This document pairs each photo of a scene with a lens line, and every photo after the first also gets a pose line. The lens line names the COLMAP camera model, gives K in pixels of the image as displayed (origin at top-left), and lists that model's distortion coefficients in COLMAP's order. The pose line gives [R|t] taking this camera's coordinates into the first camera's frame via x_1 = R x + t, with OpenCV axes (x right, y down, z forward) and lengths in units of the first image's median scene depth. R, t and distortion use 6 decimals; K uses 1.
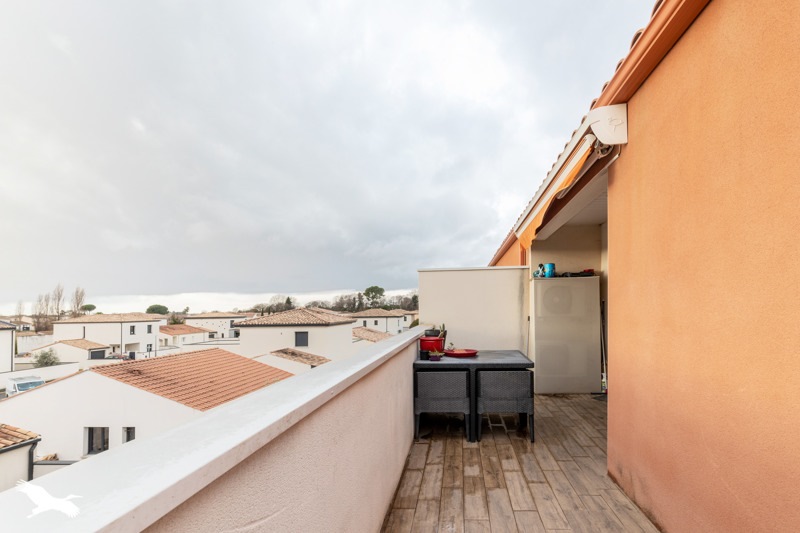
lens RADIAL K [[372.5, 0, 400.0], [0, 372.5, 266.5], [0, 0, 1]] dist [0.000440, 0.000110]
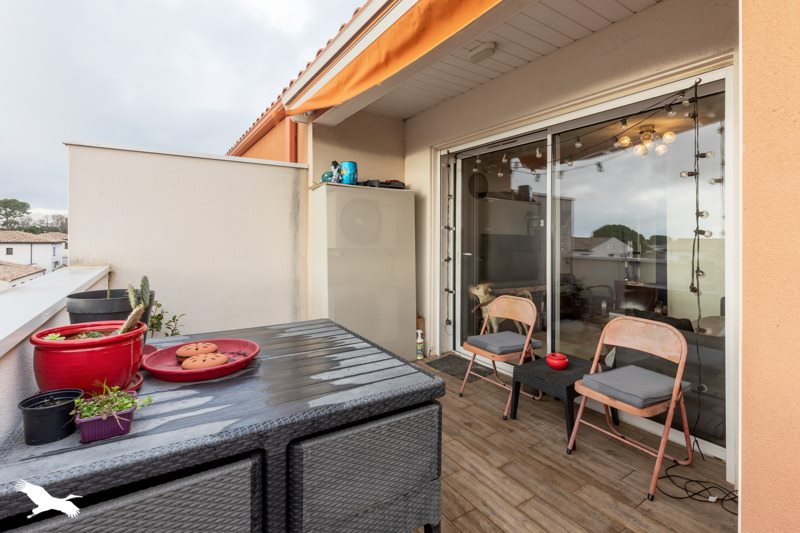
lens RADIAL K [[372.5, 0, 400.0], [0, 372.5, 266.5], [0, 0, 1]] dist [0.000440, 0.000110]
pose [[0.739032, -0.032573, 0.672882, 0.051672], [-0.097493, 0.983144, 0.154669, 0.059647], [-0.666578, -0.179906, 0.723400, 0.493061]]
